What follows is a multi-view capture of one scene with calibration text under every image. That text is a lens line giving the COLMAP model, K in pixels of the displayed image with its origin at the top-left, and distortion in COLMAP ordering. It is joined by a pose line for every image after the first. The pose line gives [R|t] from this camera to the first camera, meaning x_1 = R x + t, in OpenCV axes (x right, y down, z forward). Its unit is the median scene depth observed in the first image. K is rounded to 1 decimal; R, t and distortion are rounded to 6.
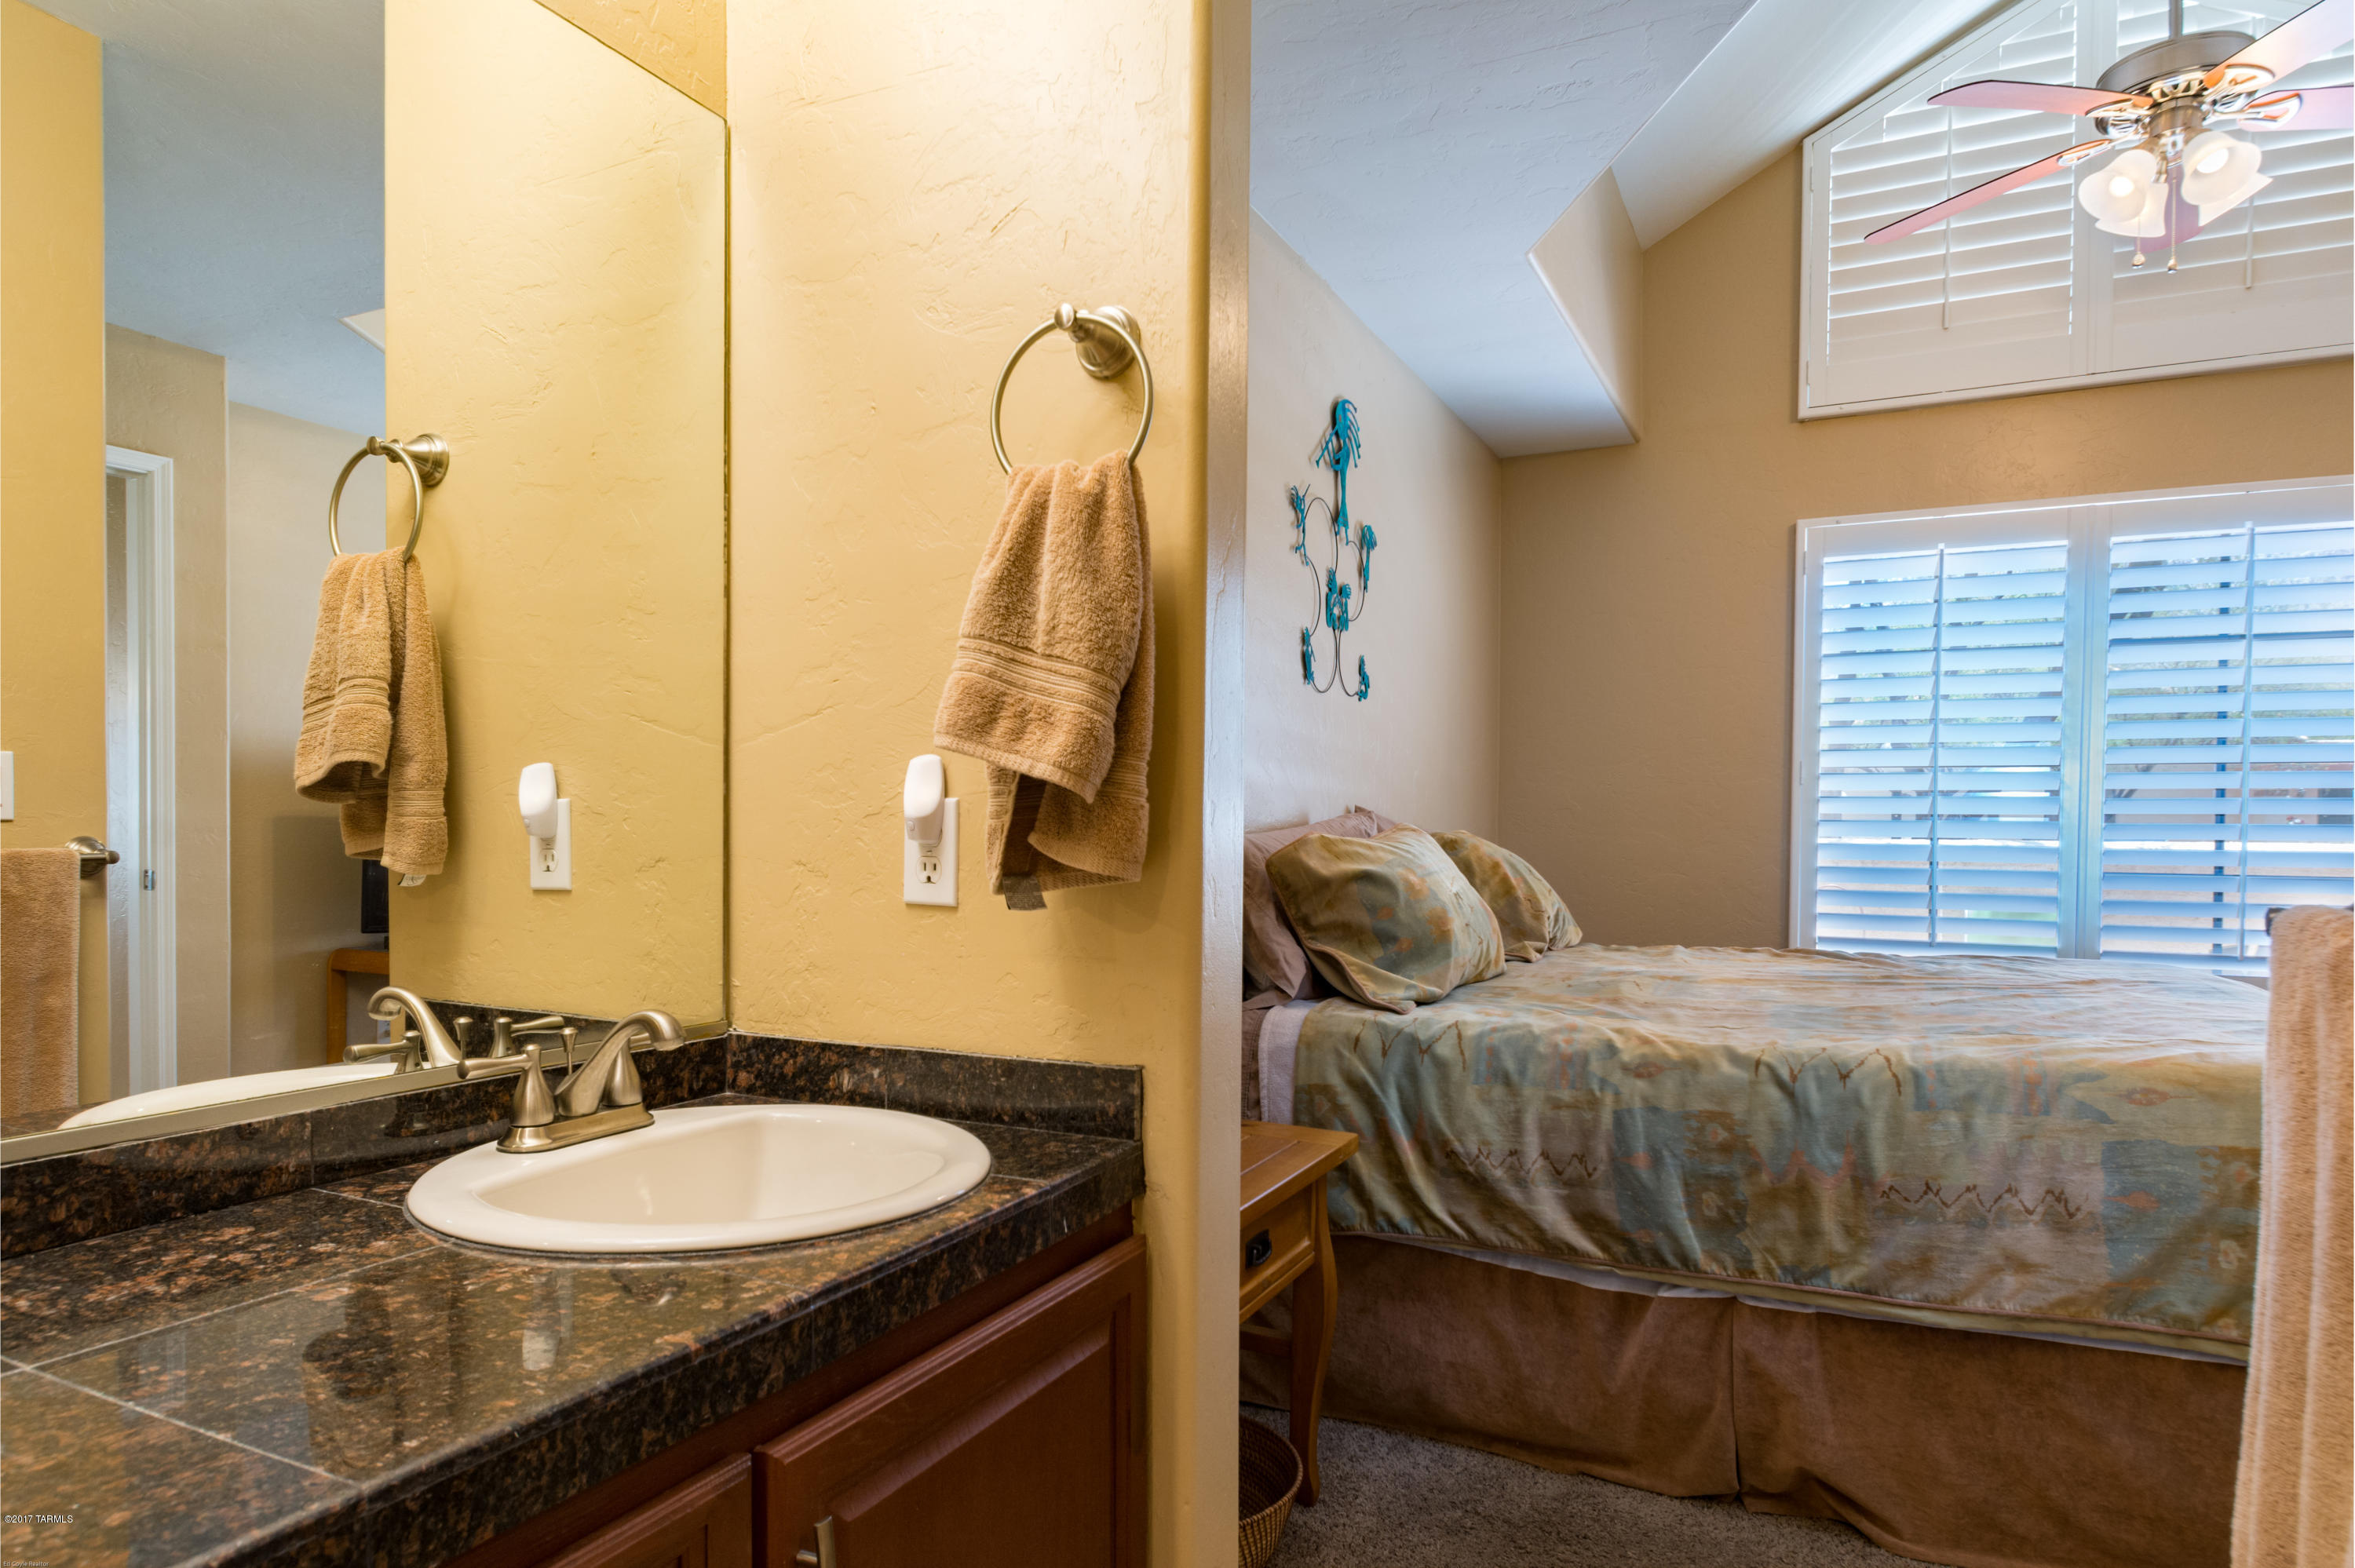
lens RADIAL K [[1391.8, 0, 1172.6], [0, 1391.8, 843.2], [0, 0, 1]] dist [0.001973, 0.000011]
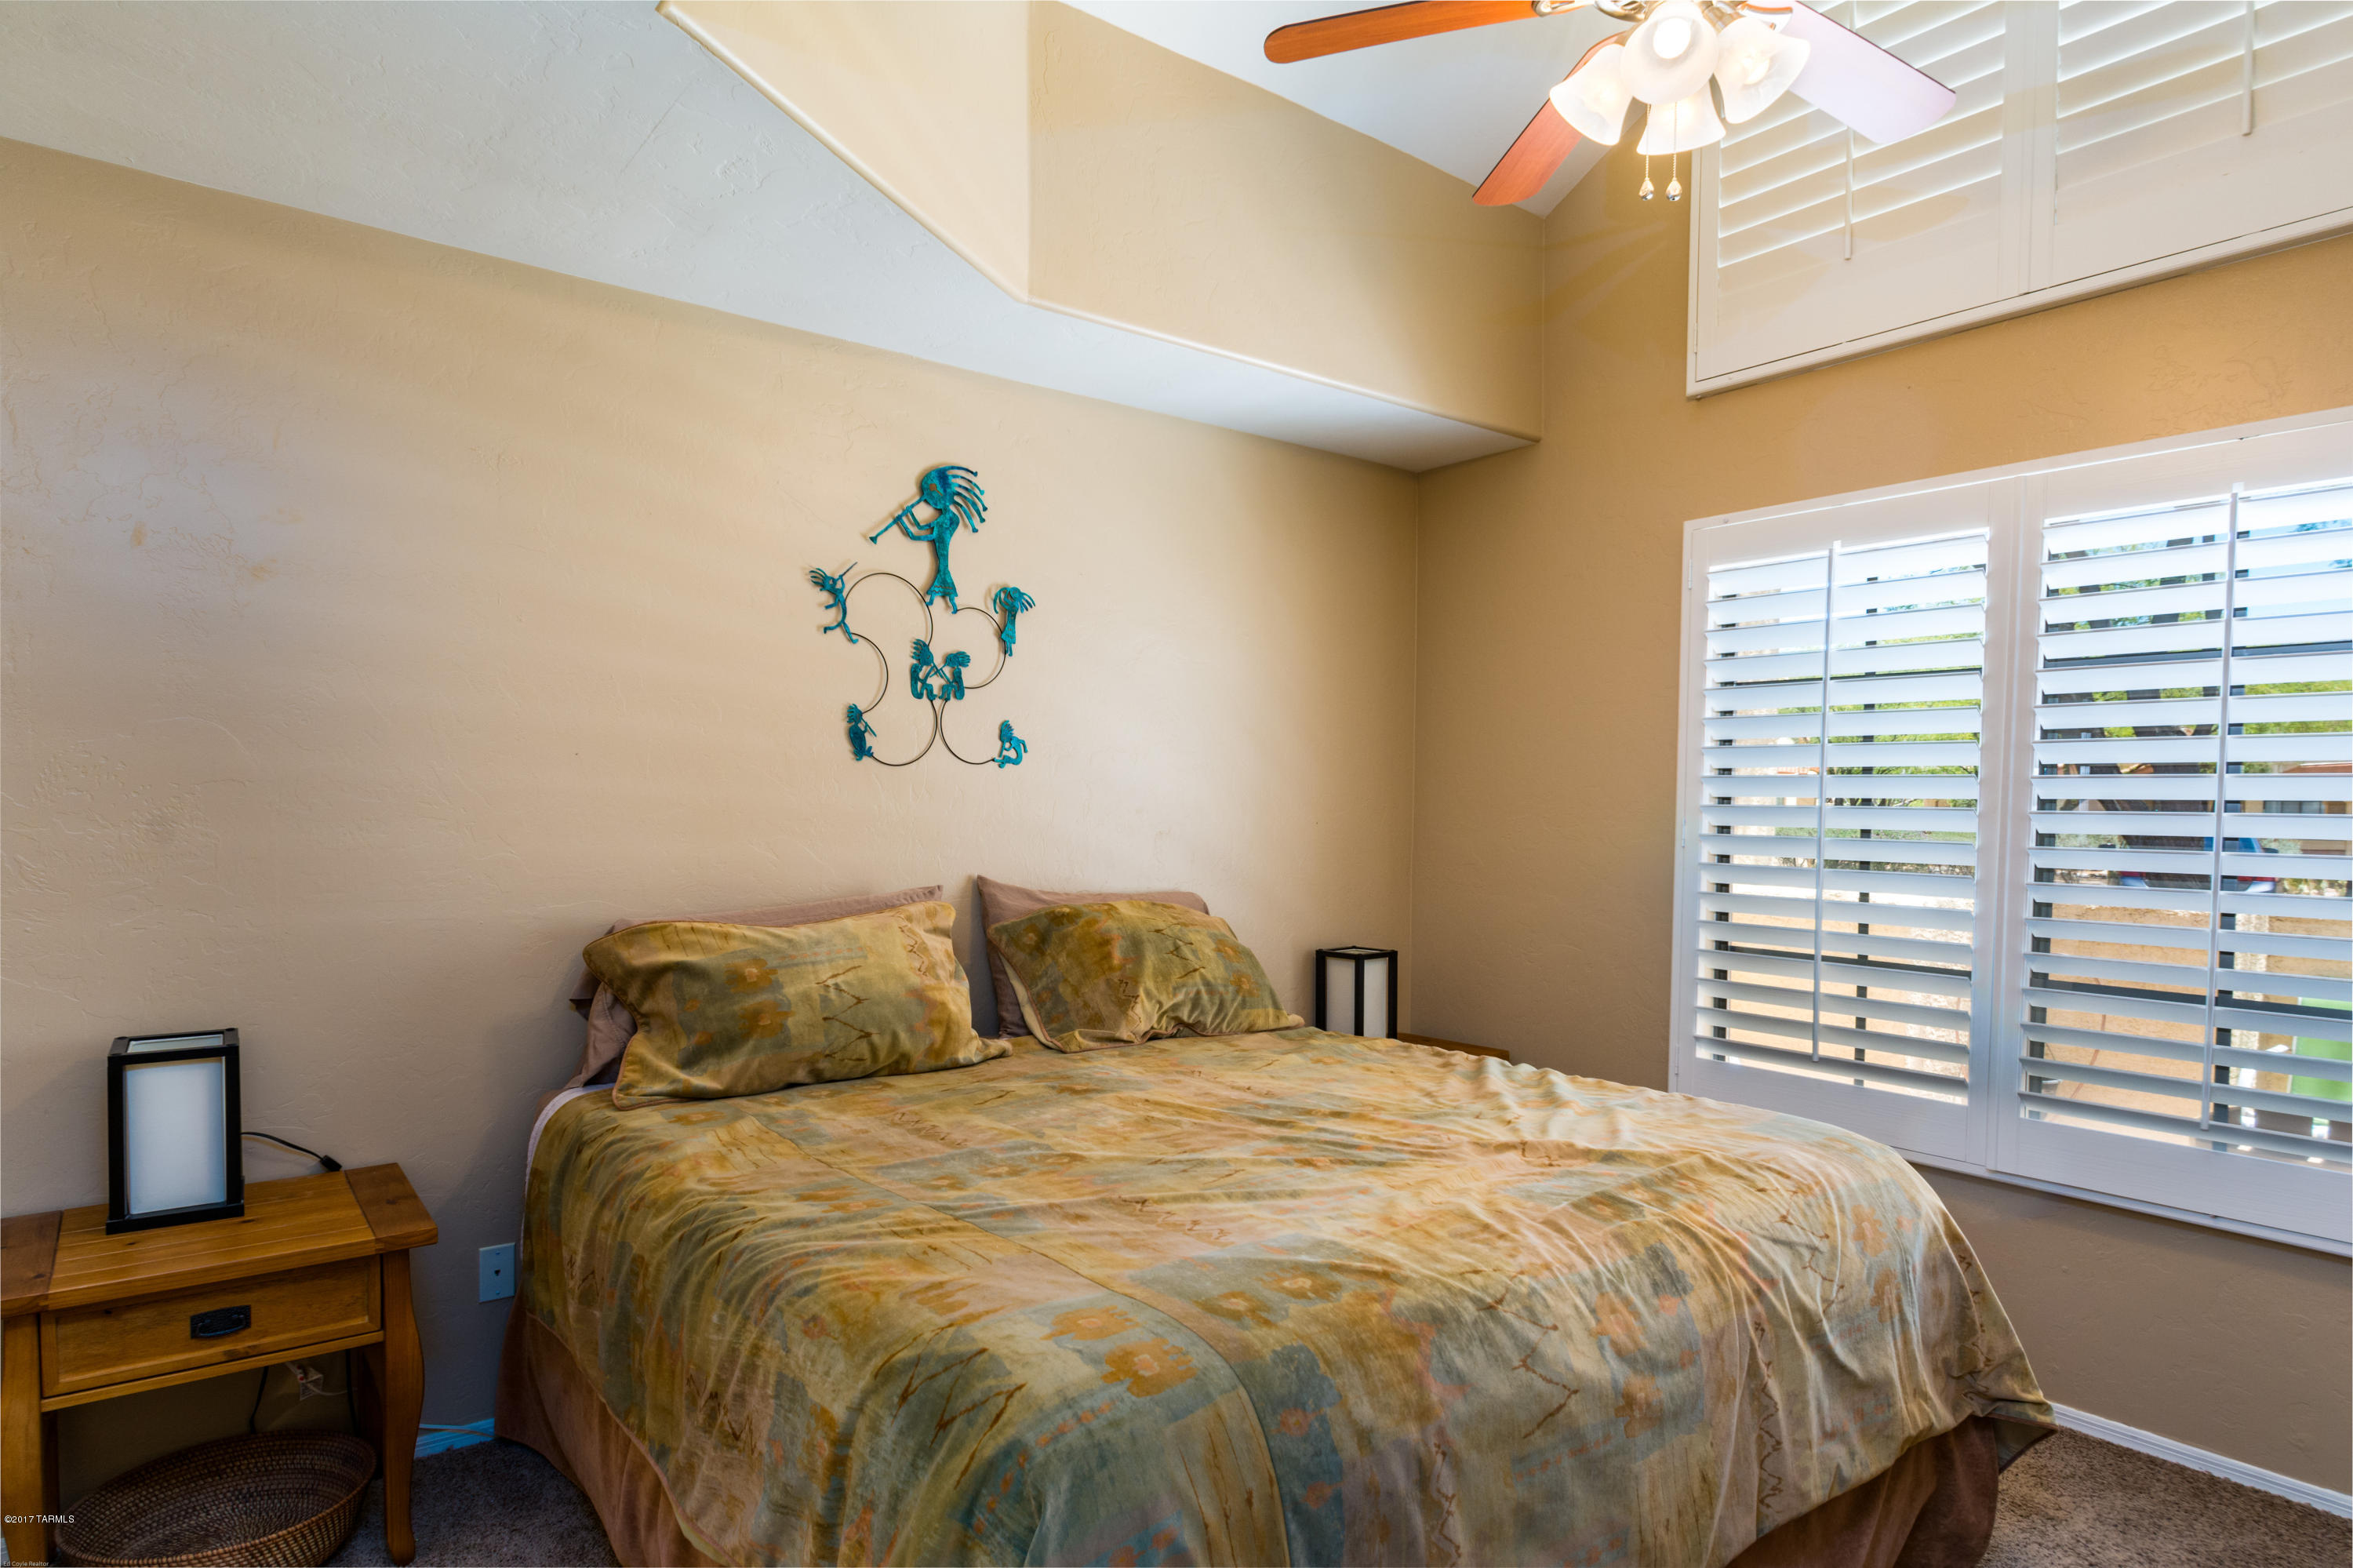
lens RADIAL K [[1345.6, 0, 1175.7], [0, 1345.6, 839.2], [0, 0, 1]] dist [-0.004532, 0.000826]
pose [[0.894381, 0.016996, -0.446983, 0.907659], [-0.014317, 0.999854, 0.009370, -0.084991], [0.447077, -0.001980, 0.894493, 0.281918]]
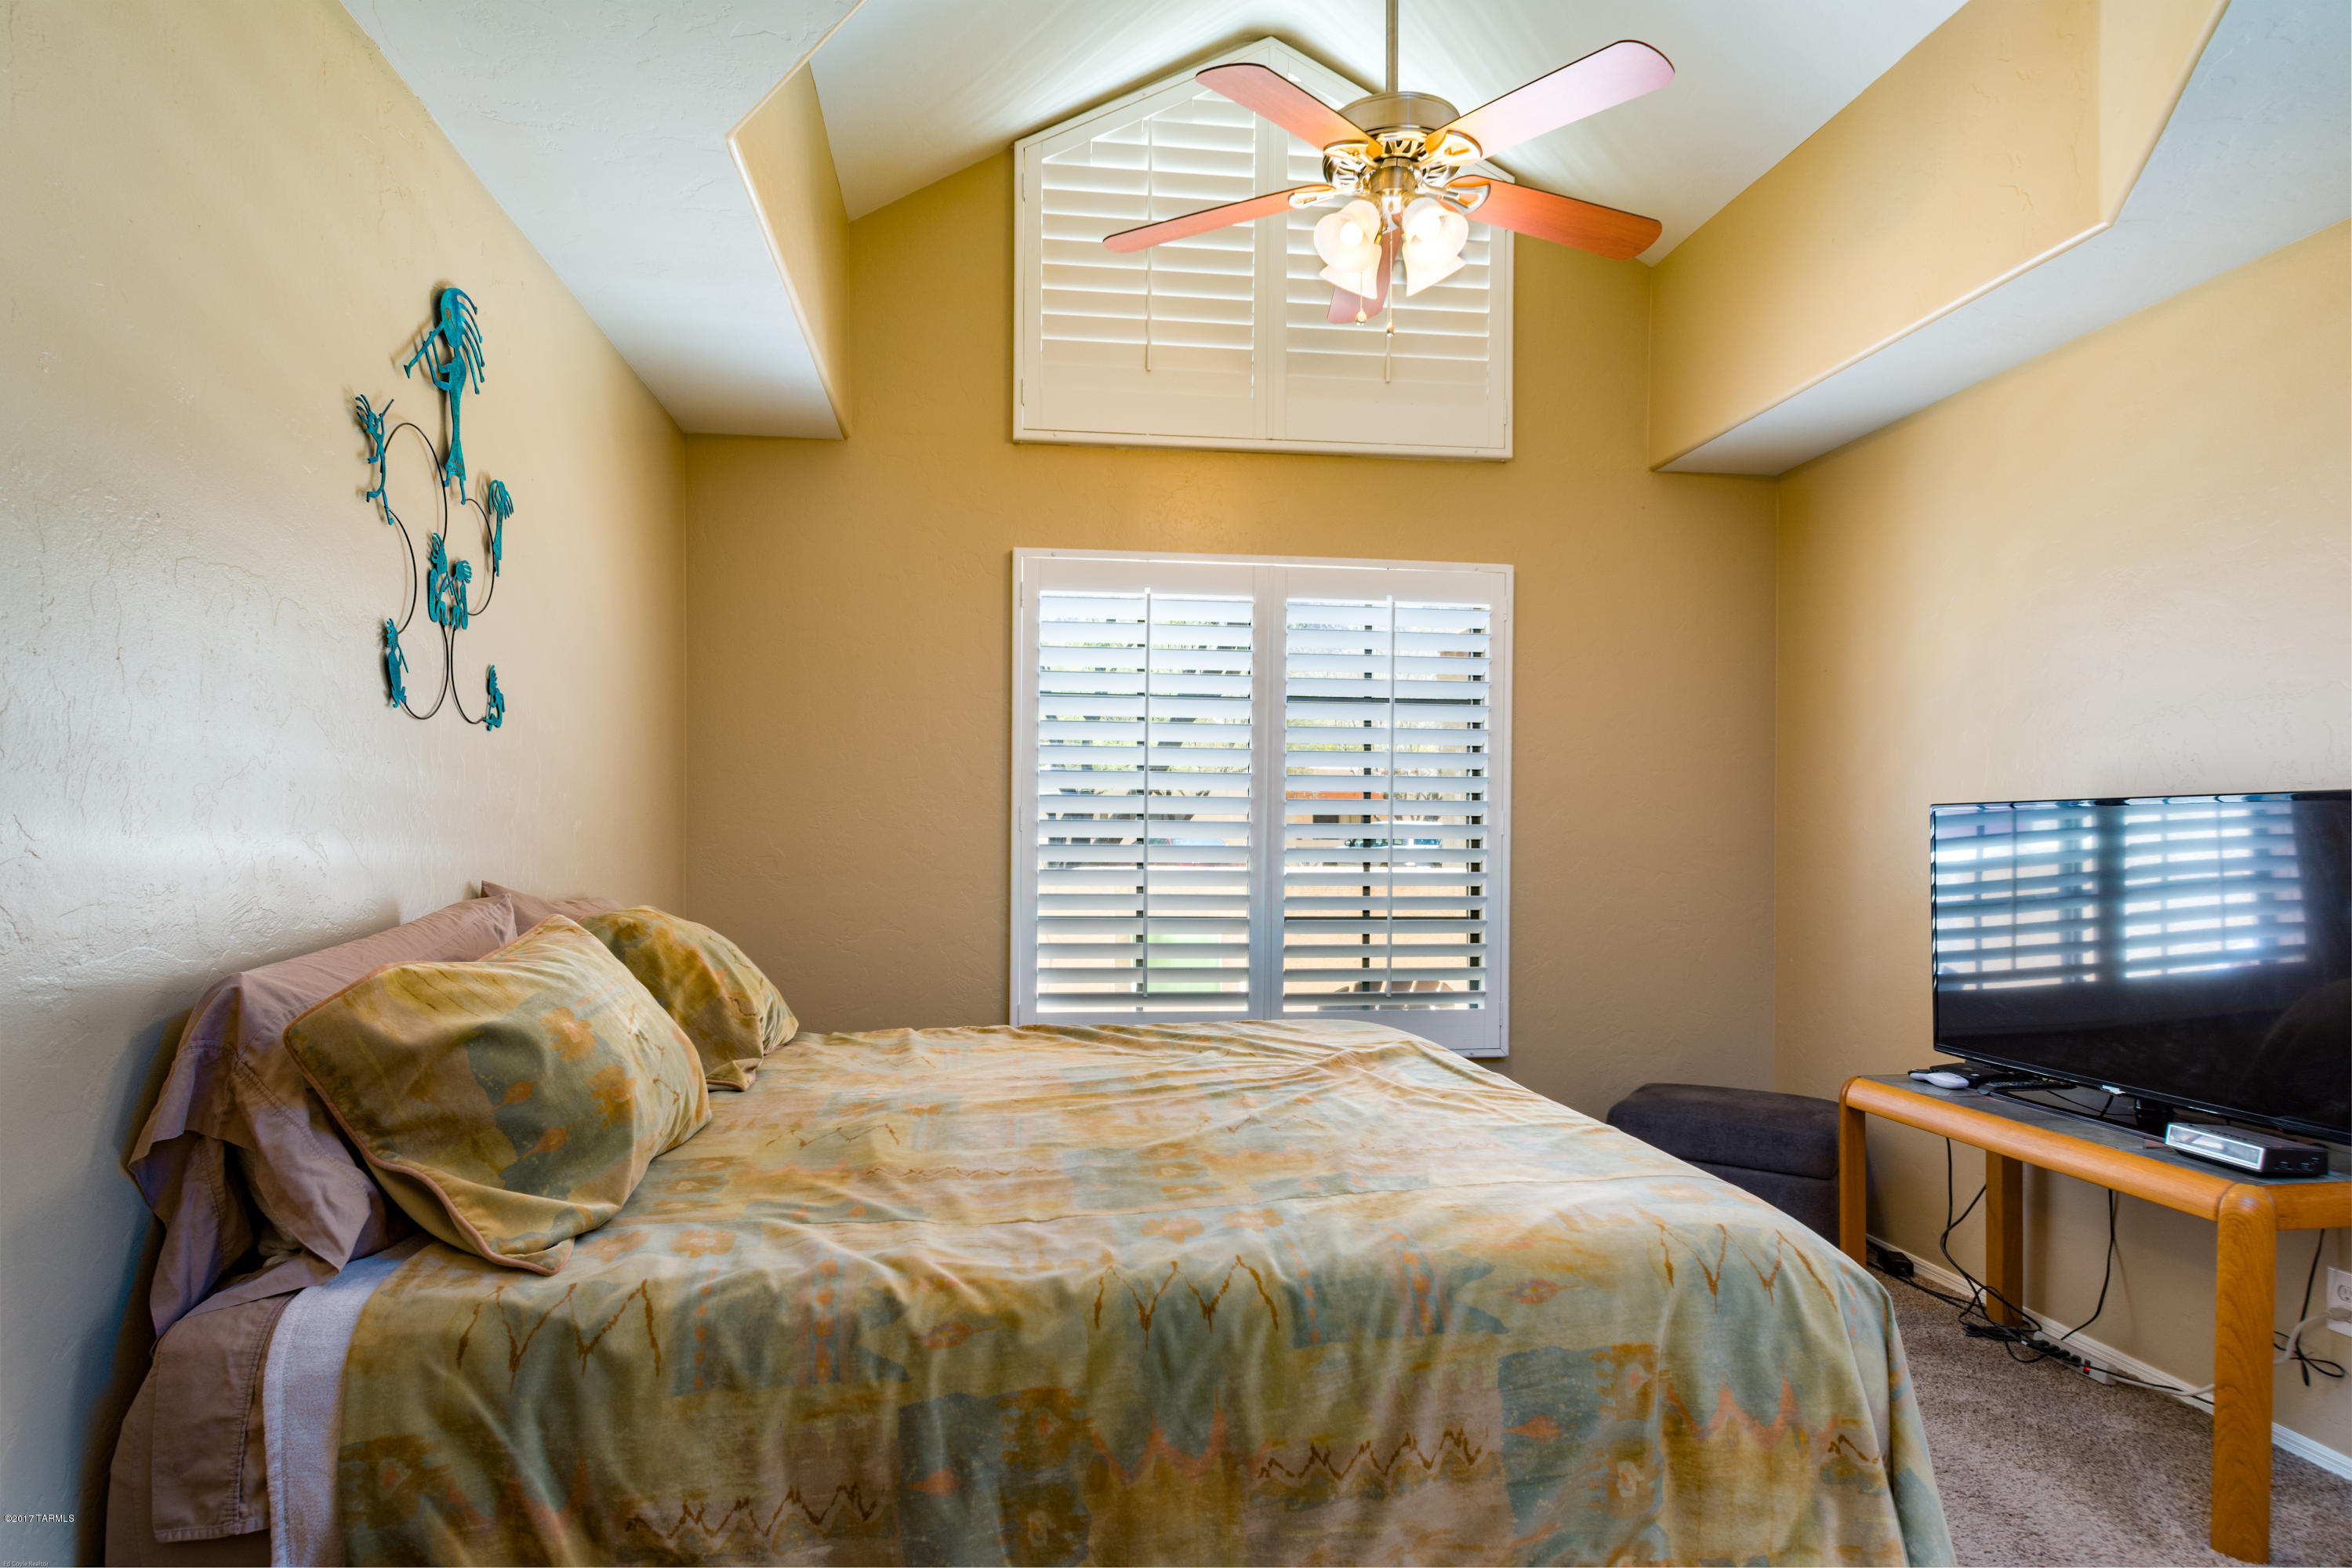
lens RADIAL K [[1309.6, 0, 1147.2], [0, 1309.6, 852.1], [0, 0, 1]] dist [0.005072, 0.000548]
pose [[0.837978, -0.011203, 0.545589, 0.069324], [0.006274, 0.999921, 0.010896, -0.061927], [-0.545668, -0.005708, 0.837982, 0.356799]]
